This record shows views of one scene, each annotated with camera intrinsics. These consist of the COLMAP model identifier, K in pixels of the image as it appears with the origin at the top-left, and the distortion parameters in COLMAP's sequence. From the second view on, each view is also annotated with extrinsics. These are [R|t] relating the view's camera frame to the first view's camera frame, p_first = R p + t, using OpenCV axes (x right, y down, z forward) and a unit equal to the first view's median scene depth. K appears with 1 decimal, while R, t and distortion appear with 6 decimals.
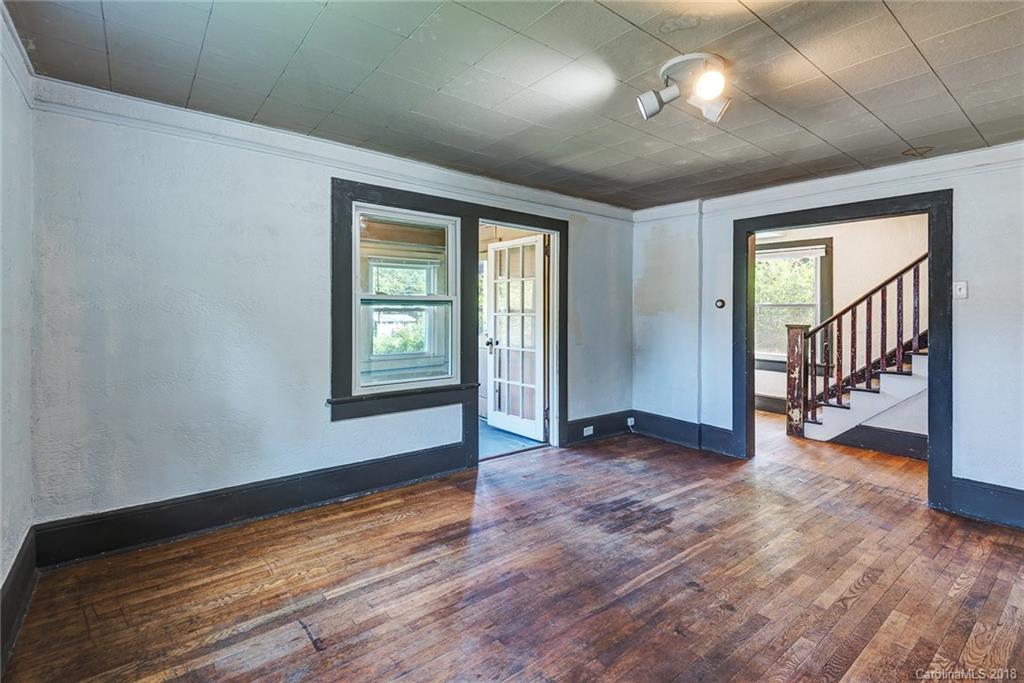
lens RADIAL K [[479.6, 0, 509.8], [0, 479.6, 311.5], [0, 0, 1]] dist [0.000797, -0.001133]
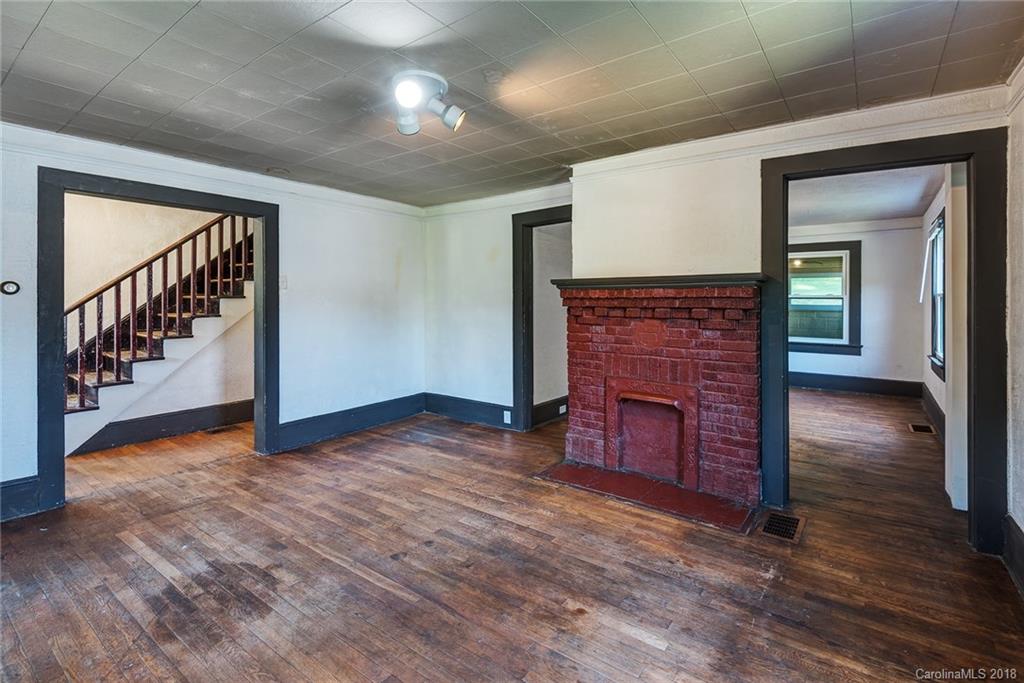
lens RADIAL K [[462.5, 0, 521.4], [0, 462.5, 298.4], [0, 0, 1]] dist [0.030382, -0.017970]
pose [[-0.272183, -0.005449, 0.962230, -0.533432], [-0.002698, 0.999984, 0.004899, -0.009289], [-0.962242, -0.001262, -0.272193, 0.781780]]
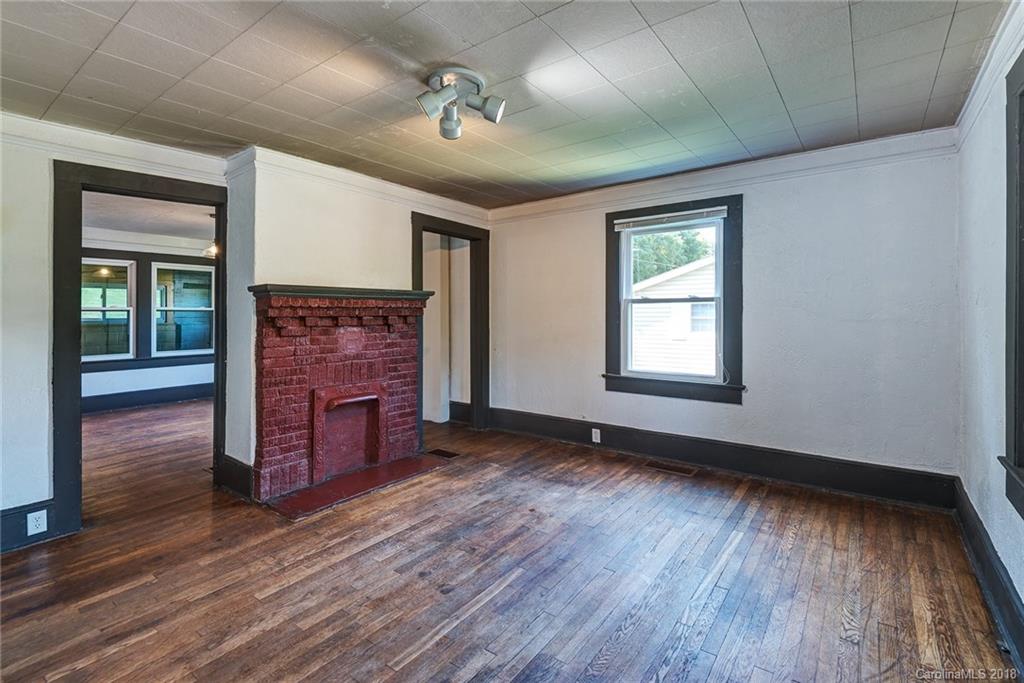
lens RADIAL K [[479.6, 0, 509.8], [0, 479.6, 311.5], [0, 0, 1]] dist [0.000797, -0.001133]
pose [[-0.967303, -0.002400, -0.253612, 0.389425], [-0.001971, 0.999996, -0.001948, 0.006262], [0.253616, -0.001385, -0.967304, 1.517718]]
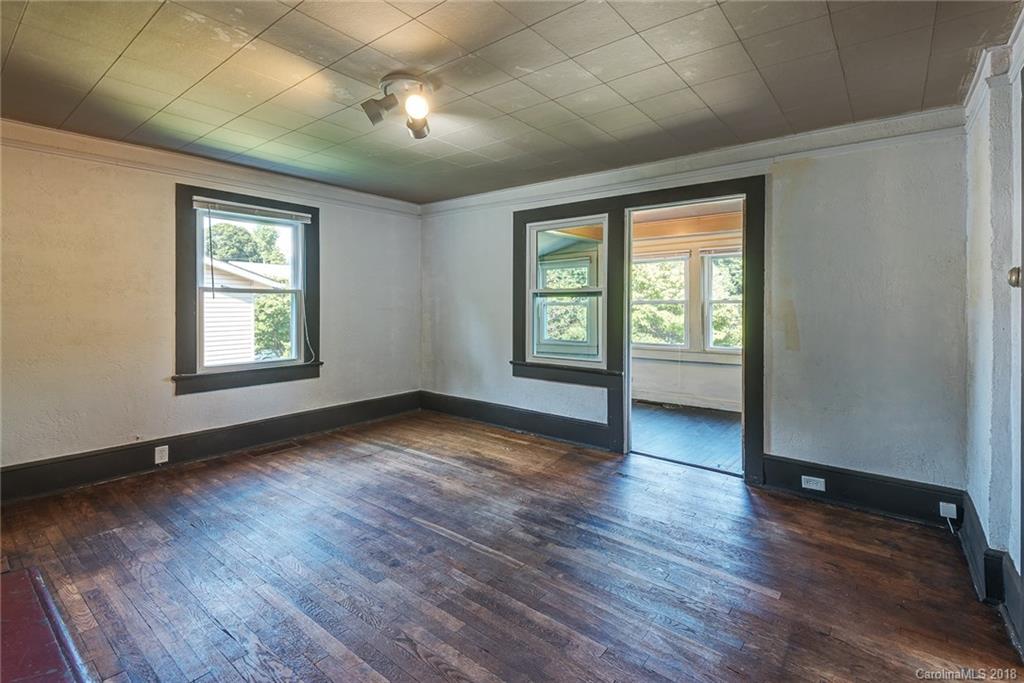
lens RADIAL K [[475.6, 0, 513.9], [0, 475.6, 308.5], [0, 0, 1]] dist [0.031839, -0.000270]
pose [[0.219306, 0.003844, -0.975648, 1.140832], [-0.002142, 0.999992, 0.003459, 0.015578], [0.975654, 0.001331, 0.219313, 0.729814]]
